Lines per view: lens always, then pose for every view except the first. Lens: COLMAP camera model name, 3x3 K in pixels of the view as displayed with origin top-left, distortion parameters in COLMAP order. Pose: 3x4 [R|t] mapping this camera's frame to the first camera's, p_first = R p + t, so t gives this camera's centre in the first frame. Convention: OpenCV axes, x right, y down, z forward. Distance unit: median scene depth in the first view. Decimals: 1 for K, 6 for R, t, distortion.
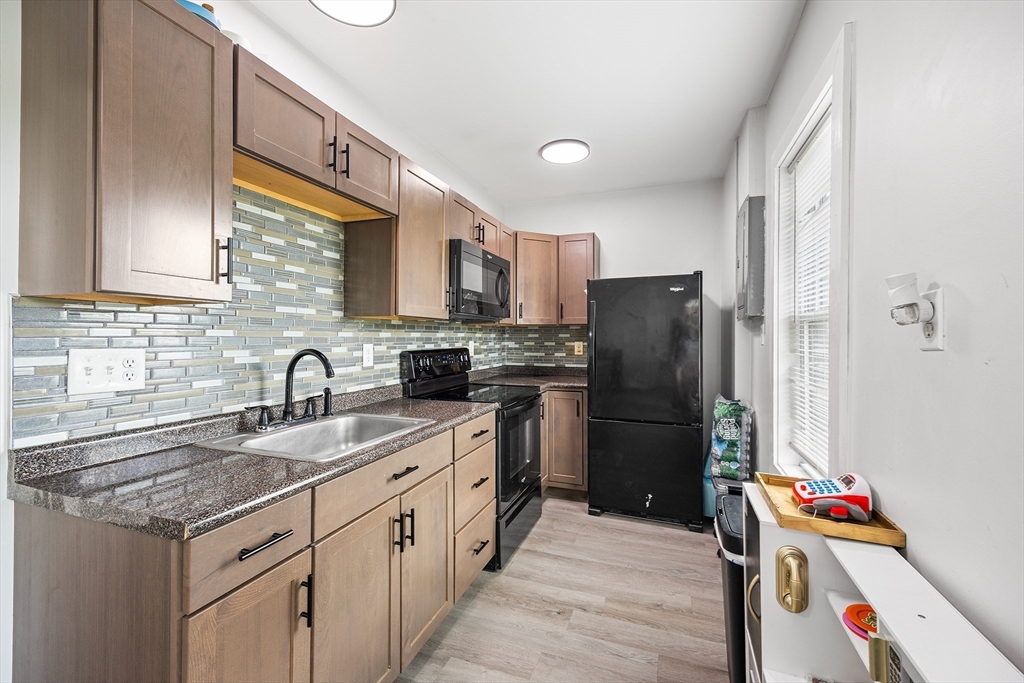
lens RADIAL K [[419.4, 0, 515.6], [0, 419.4, 334.2], [0, 0, 1]] dist [-0.000019, -0.000073]
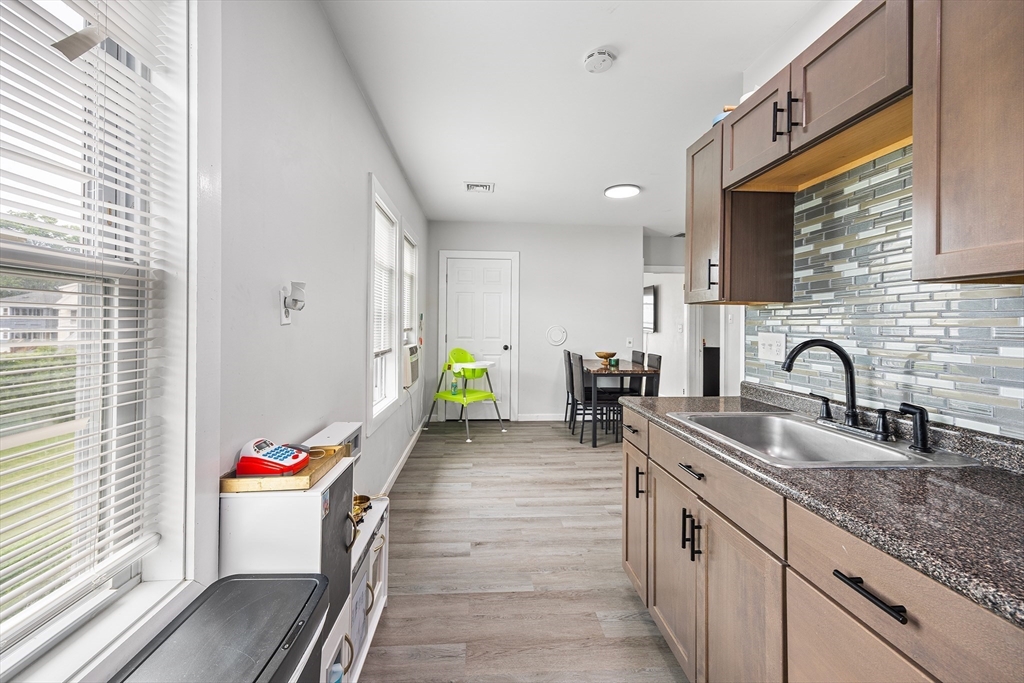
lens RADIAL K [[431.3, 0, 512.4], [0, 431.3, 325.3], [0, 0, 1]] dist [0.000221, -0.000014]
pose [[-0.913644, -0.008552, -0.406425, 0.455612], [-0.006983, 0.999961, -0.005343, 0.016475], [0.406455, -0.002044, -0.913668, 1.607679]]
